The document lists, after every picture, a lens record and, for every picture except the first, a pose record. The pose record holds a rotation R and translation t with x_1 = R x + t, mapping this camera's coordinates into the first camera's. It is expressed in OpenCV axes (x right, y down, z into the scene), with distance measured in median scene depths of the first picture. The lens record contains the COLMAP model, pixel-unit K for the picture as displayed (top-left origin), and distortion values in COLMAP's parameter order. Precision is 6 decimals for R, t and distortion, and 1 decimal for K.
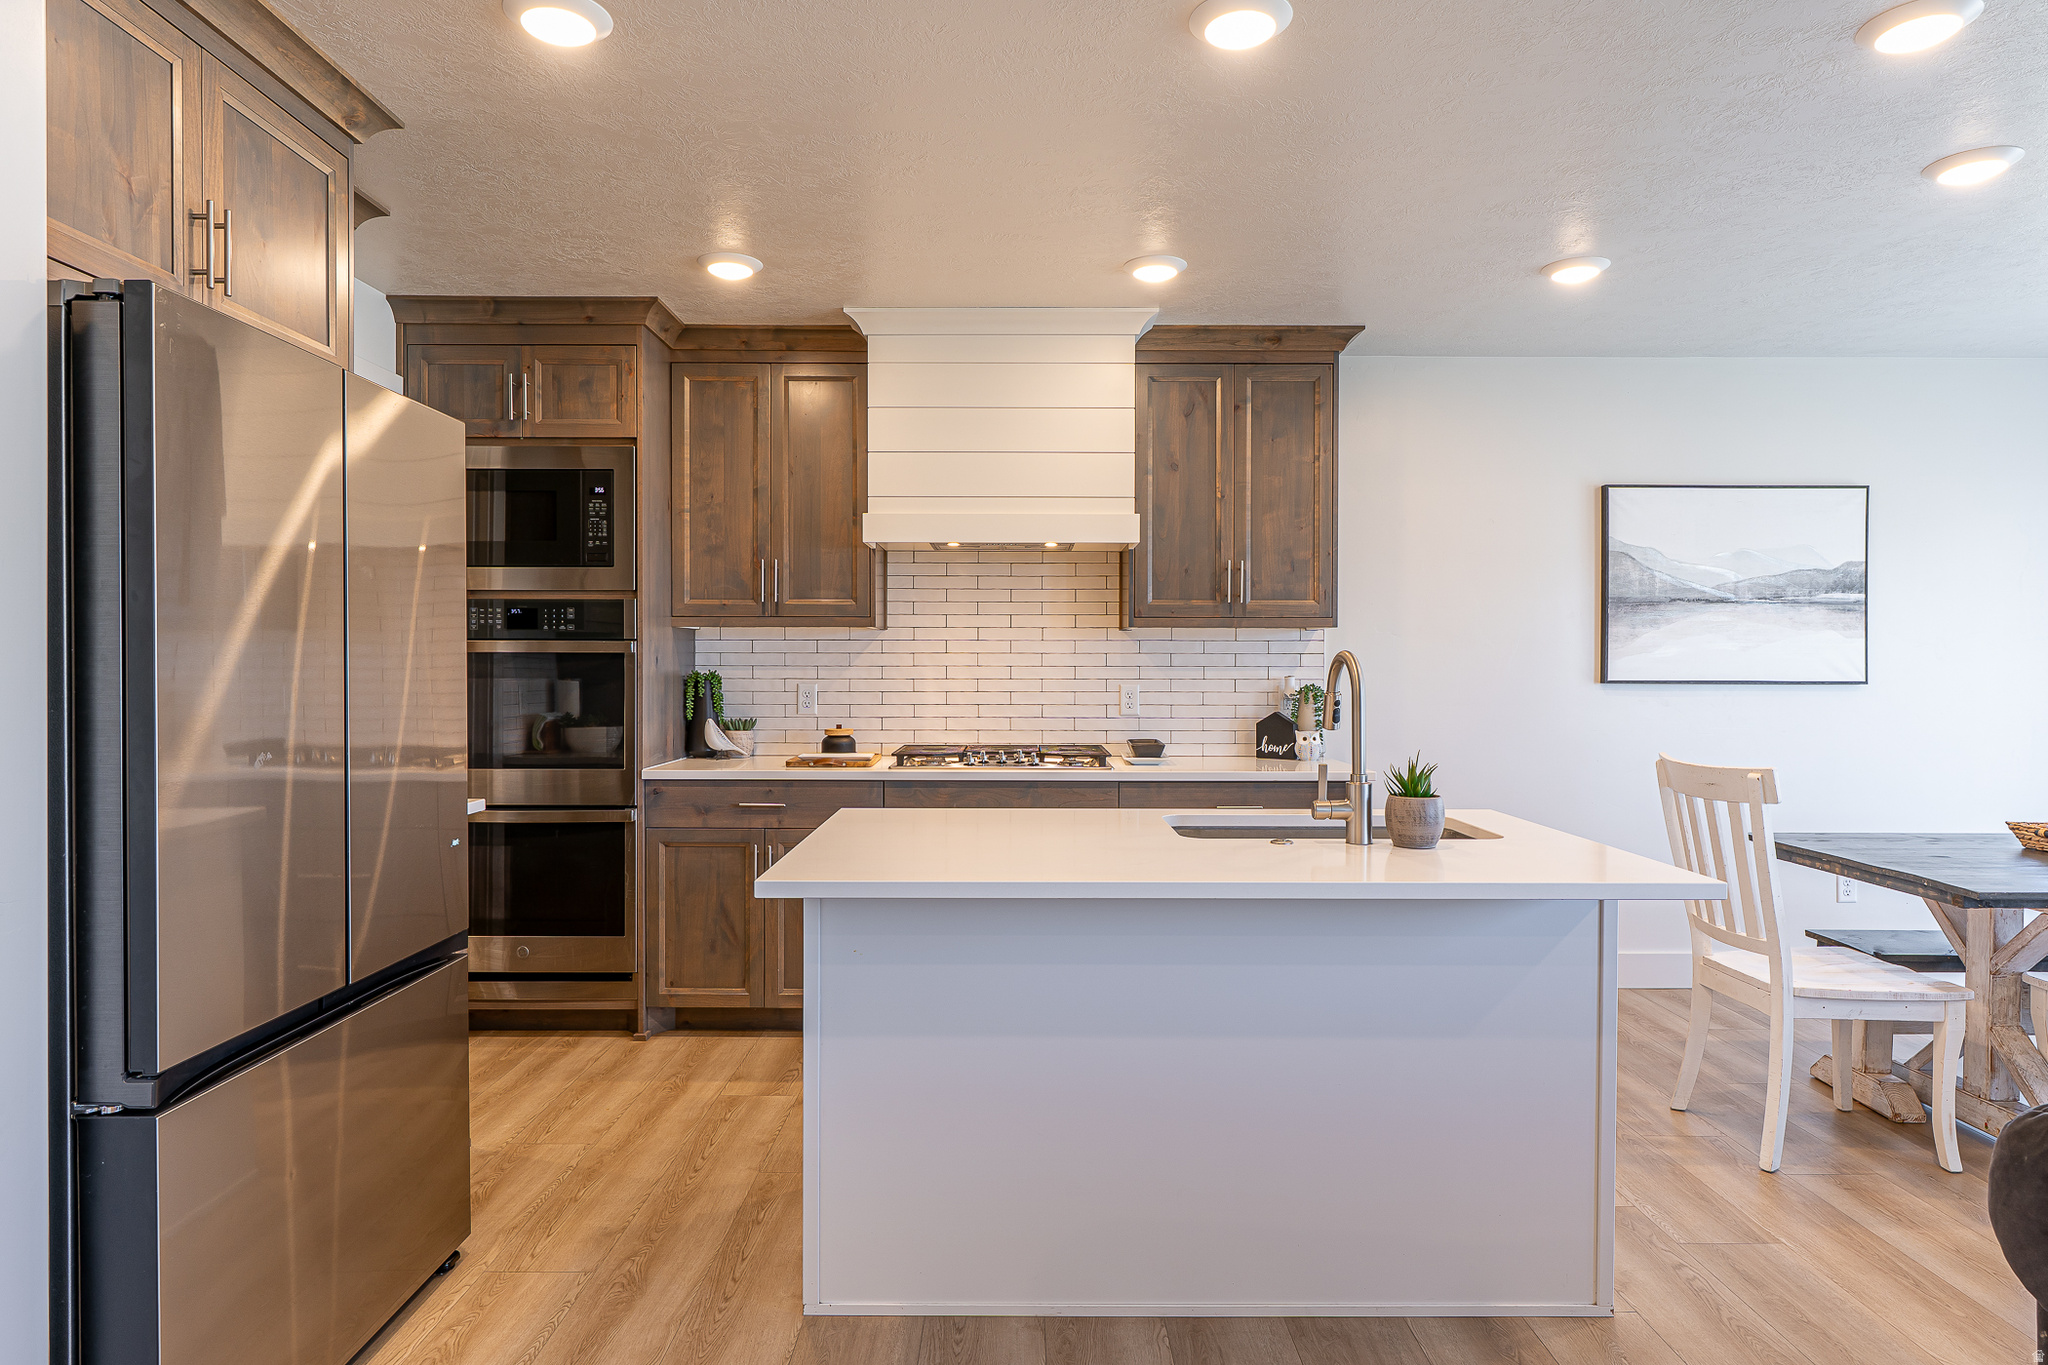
lens RADIAL K [[1171.9, 0, 1021.7], [0, 1171.9, 676.8], [0, 0, 1]] dist [-0.002393, -0.001325]
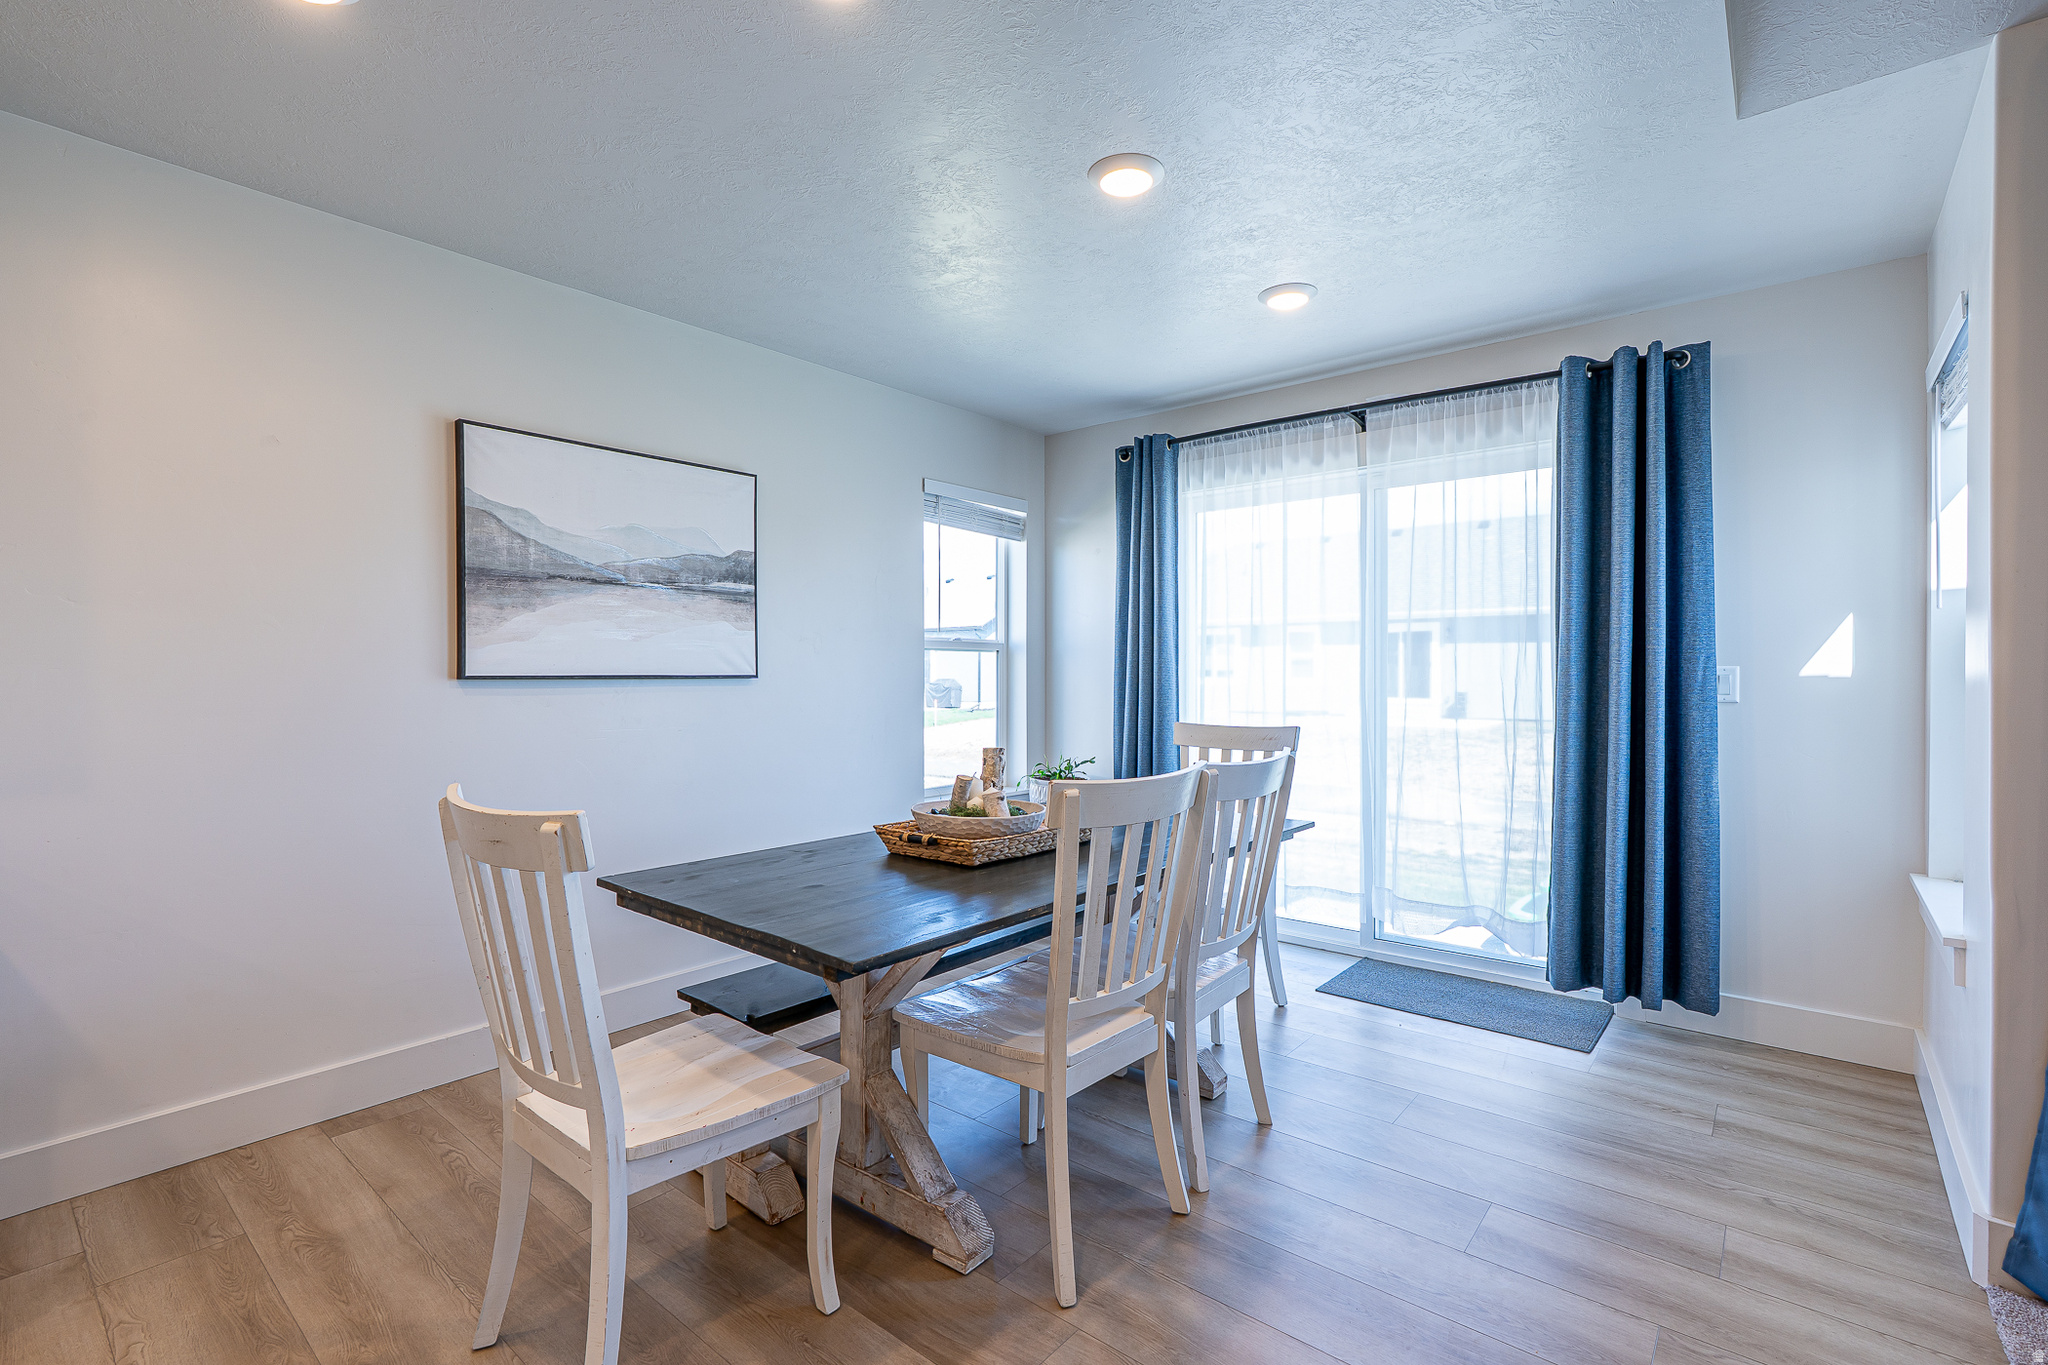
lens RADIAL K [[934.5, 0, 998.0], [0, 934.5, 676.5], [0, 0, 1]] dist [-0.008079, 0.002416]
pose [[0.662506, -0.006306, 0.749030, 0.280166], [0.010238, 0.999947, -0.000637, 0.007474], [-0.748987, 0.008091, 0.662535, 0.344071]]
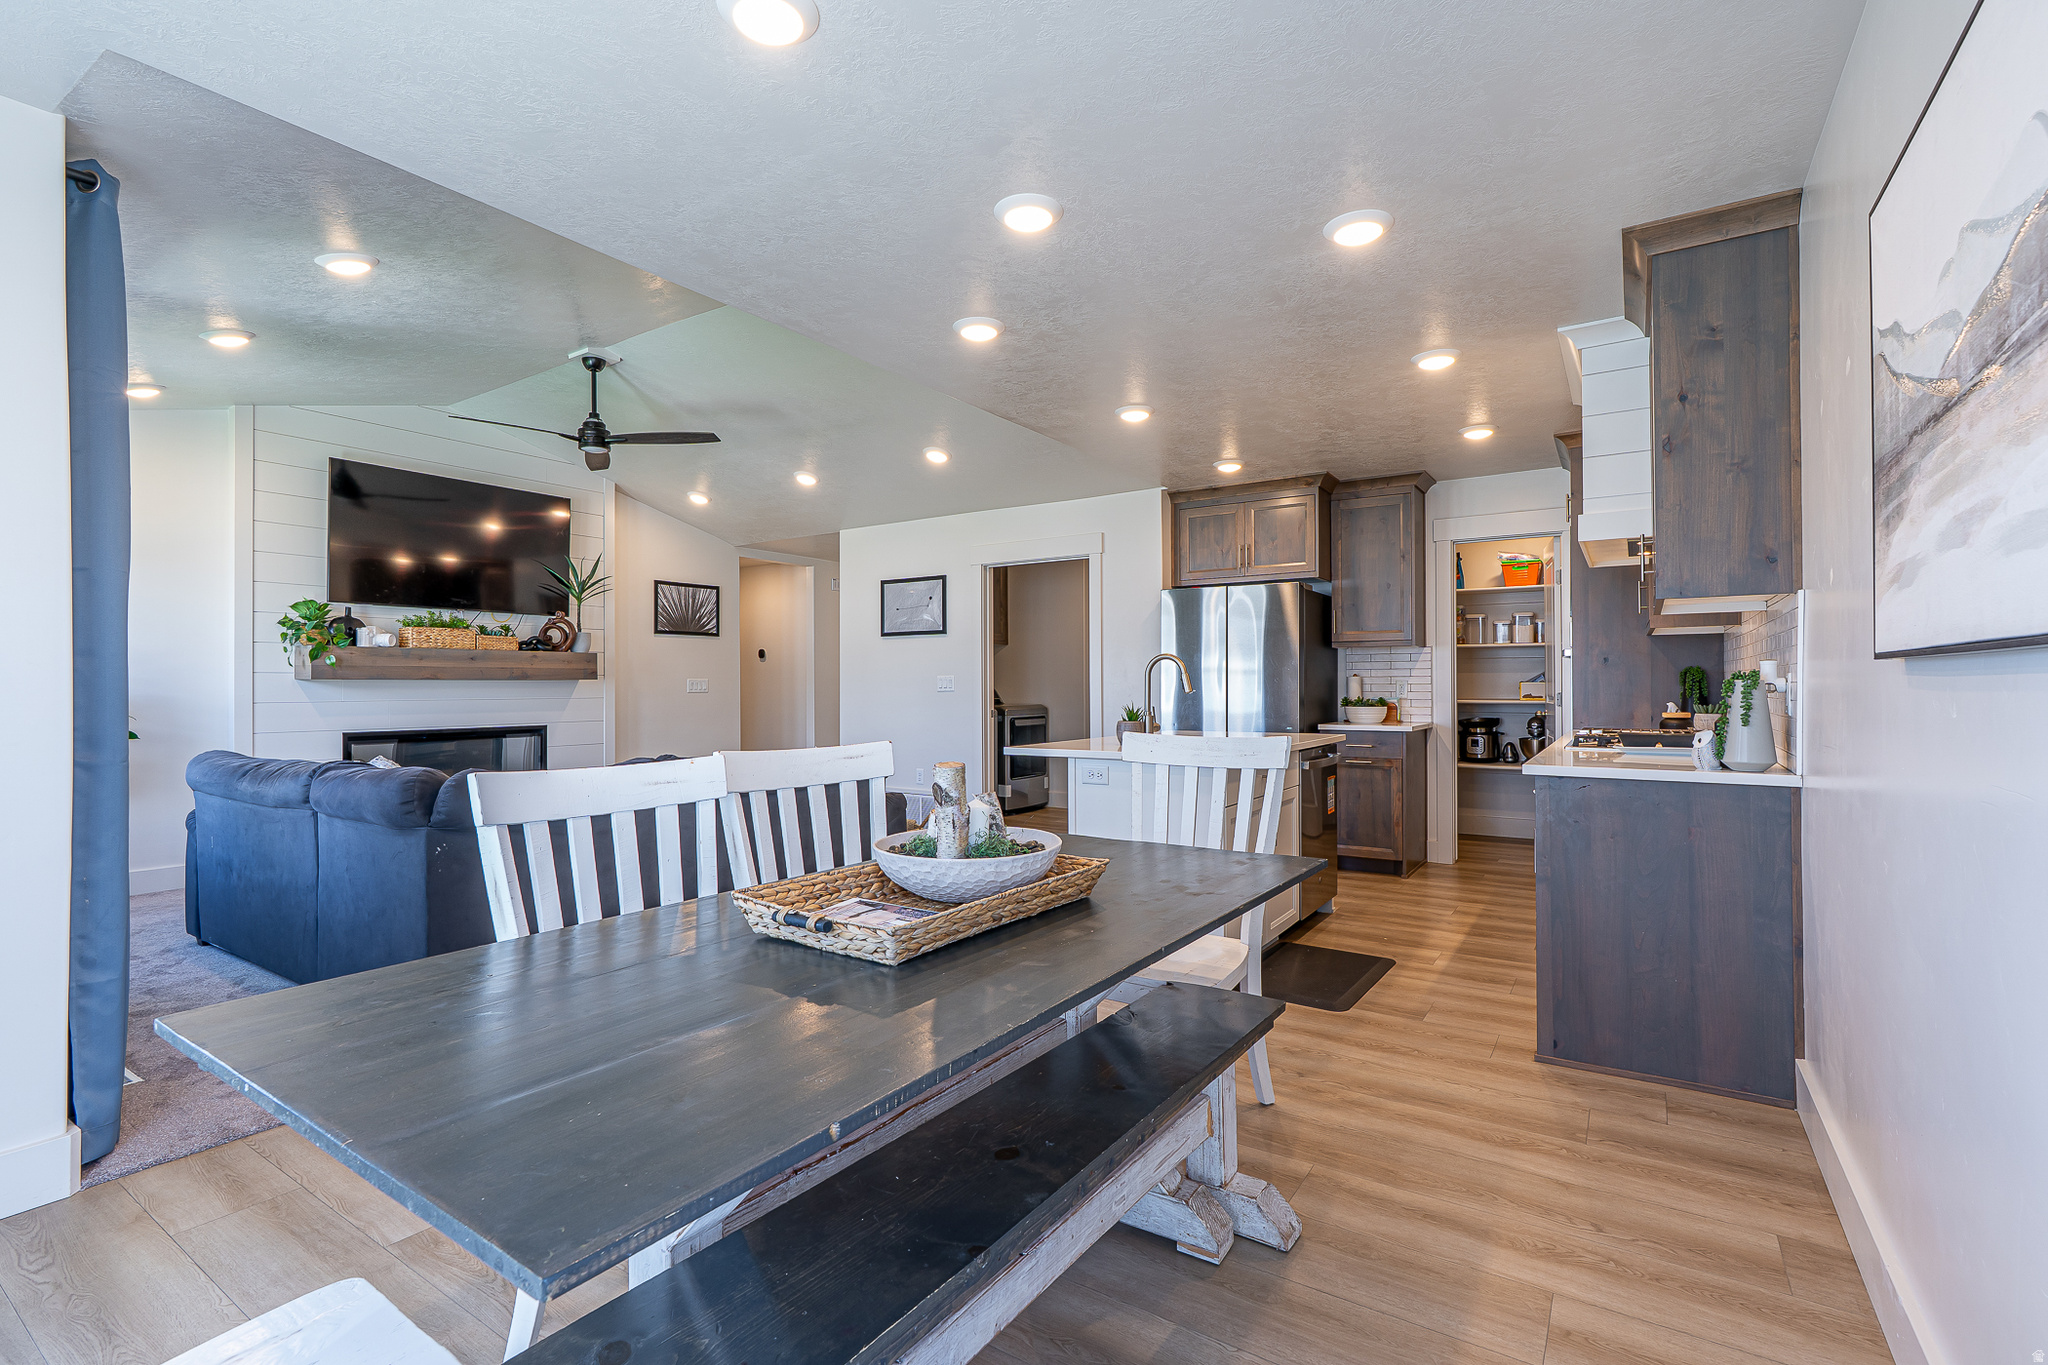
lens RADIAL K [[934.5, 0, 1026.5], [0, 934.5, 685.3], [0, 0, 1]] dist [-0.008079, 0.002416]
pose [[-0.550540, 0.001202, -0.834808, 1.037117], [-0.005645, 0.999971, 0.005163, 0.015427], [0.834790, 0.007555, -0.550517, 0.988113]]
